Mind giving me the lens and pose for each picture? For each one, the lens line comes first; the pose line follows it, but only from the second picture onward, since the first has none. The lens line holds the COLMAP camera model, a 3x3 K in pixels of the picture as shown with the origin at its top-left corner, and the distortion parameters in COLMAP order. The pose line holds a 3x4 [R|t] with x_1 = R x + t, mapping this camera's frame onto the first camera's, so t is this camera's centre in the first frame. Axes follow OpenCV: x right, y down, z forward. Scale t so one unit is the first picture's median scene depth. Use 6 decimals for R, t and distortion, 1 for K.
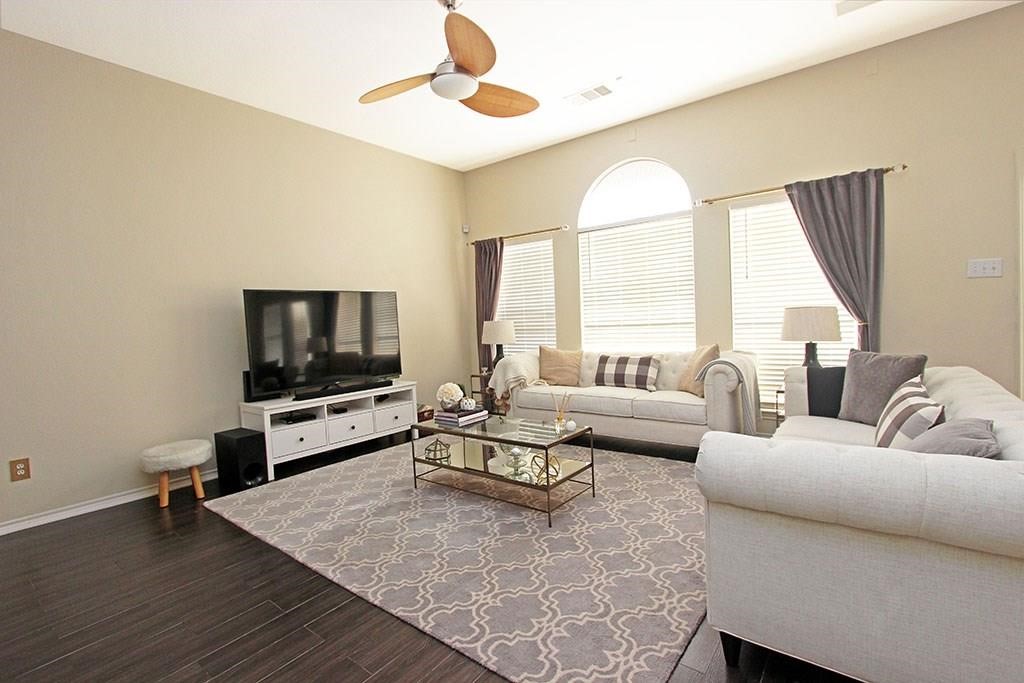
lens RADIAL K [[456.2, 0, 508.7], [0, 456.2, 344.1], [0, 0, 1]] dist [0.000993, 0.000093]
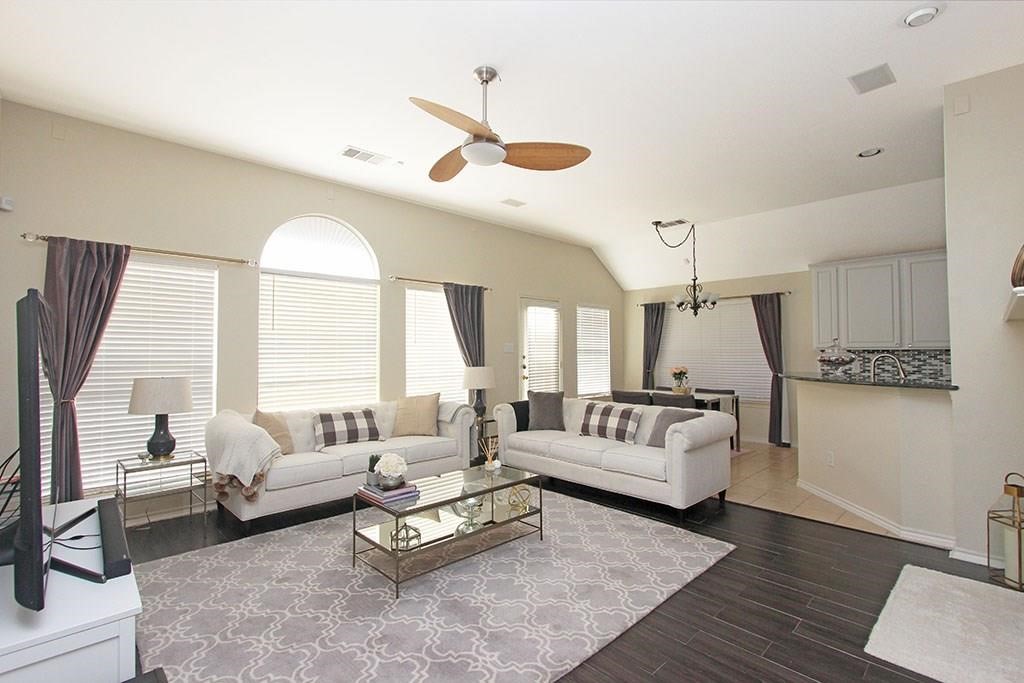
lens RADIAL K [[456.2, 0, 508.7], [0, 456.2, 344.1], [0, 0, 1]] dist [0.000993, 0.000093]
pose [[0.173752, 0.067325, 0.982485, -0.709745], [0.066302, 0.994597, -0.079881, -0.017893], [-0.982555, 0.079020, 0.168350, 0.513166]]
